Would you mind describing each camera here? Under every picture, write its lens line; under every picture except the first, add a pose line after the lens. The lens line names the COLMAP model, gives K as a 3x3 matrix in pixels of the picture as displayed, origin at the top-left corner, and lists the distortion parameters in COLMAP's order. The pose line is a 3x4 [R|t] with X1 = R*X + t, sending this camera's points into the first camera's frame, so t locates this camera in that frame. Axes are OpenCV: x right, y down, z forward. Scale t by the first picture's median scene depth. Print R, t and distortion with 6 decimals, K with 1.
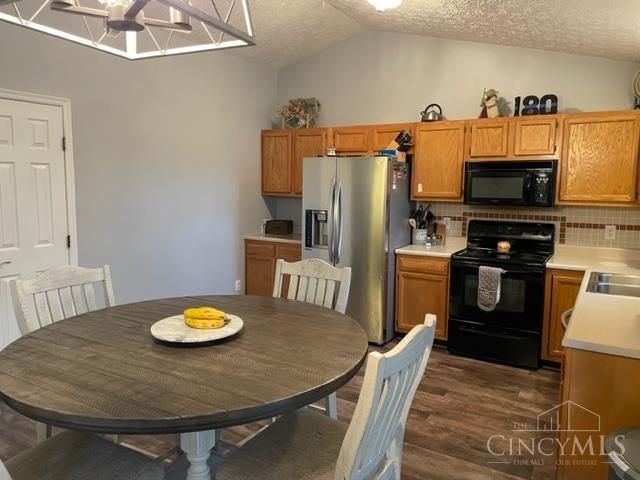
lens RADIAL K [[478.5, 0, 320.5], [0, 478.5, 236.3], [0, 0, 1]] dist [0.099045, -0.133135]
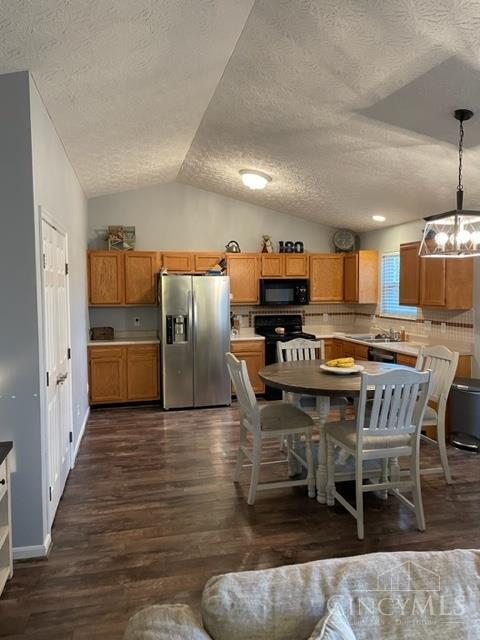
lens RADIAL K [[478.5, 0, 242.8], [0, 478.5, 317.9], [0, 0, 1]] dist [0.099045, -0.133135]
pose [[0.714945, -0.063130, 0.696325, -1.373301], [0.095794, 0.995368, -0.008114, -0.032389], [-0.692588, 0.072504, 0.717681, -0.136084]]
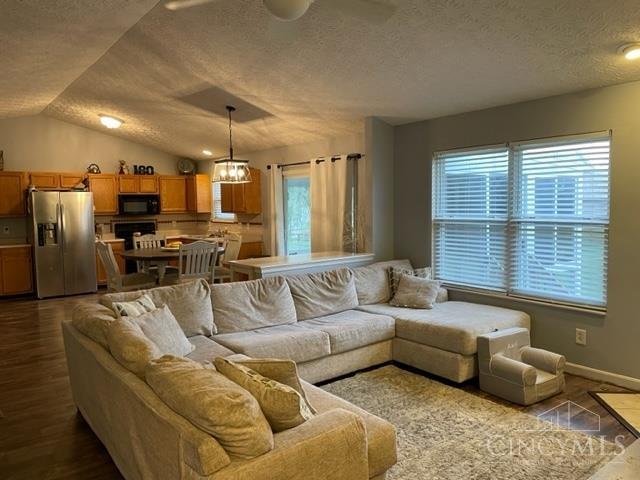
lens RADIAL K [[478.5, 0, 320.5], [0, 478.5, 236.3], [0, 0, 1]] dist [0.099045, -0.133135]
pose [[0.359912, -0.085501, 0.929060, -2.131270], [0.124256, 0.991314, 0.043094, 0.062509], [-0.924675, 0.099931, 0.367410, -0.854590]]
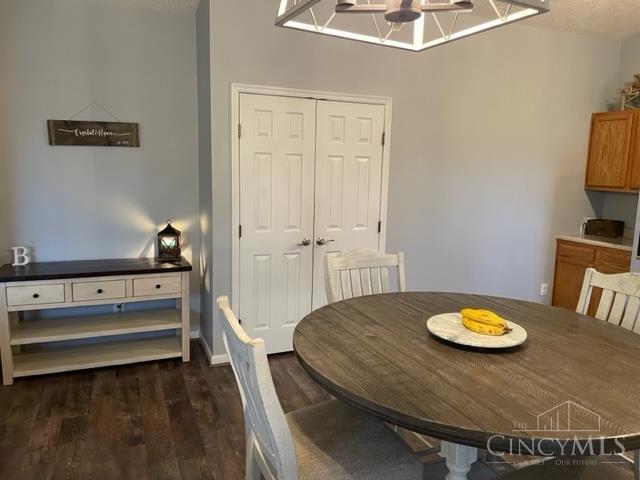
lens RADIAL K [[478.5, 0, 320.5], [0, 478.5, 236.3], [0, 0, 1]] dist [0.099045, -0.133135]
pose [[0.806314, 0.089547, -0.584669, 0.026911], [-0.078626, 0.995928, 0.044102, -0.007658], [0.586238, 0.010410, 0.810072, 0.040747]]
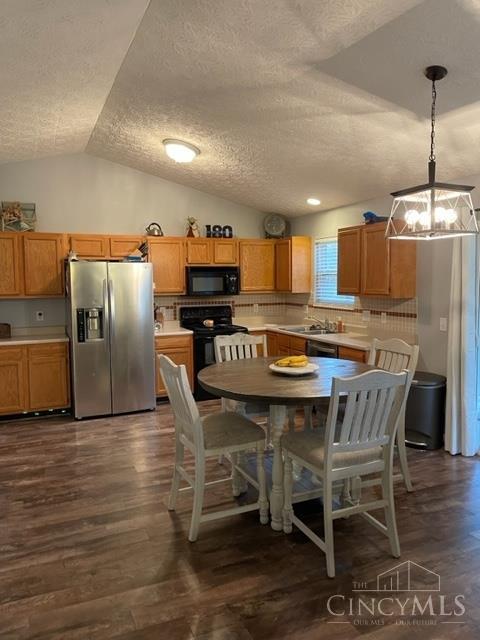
lens RADIAL K [[478.3, 0, 242.5], [0, 478.3, 314.1], [0, 0, 1]] dist [0.101194, -0.138139]
pose [[0.578749, -0.082210, 0.811351, -1.239839], [0.108901, 0.993786, 0.023014, -0.047244], [-0.808202, 0.075037, 0.584106, 0.076647]]
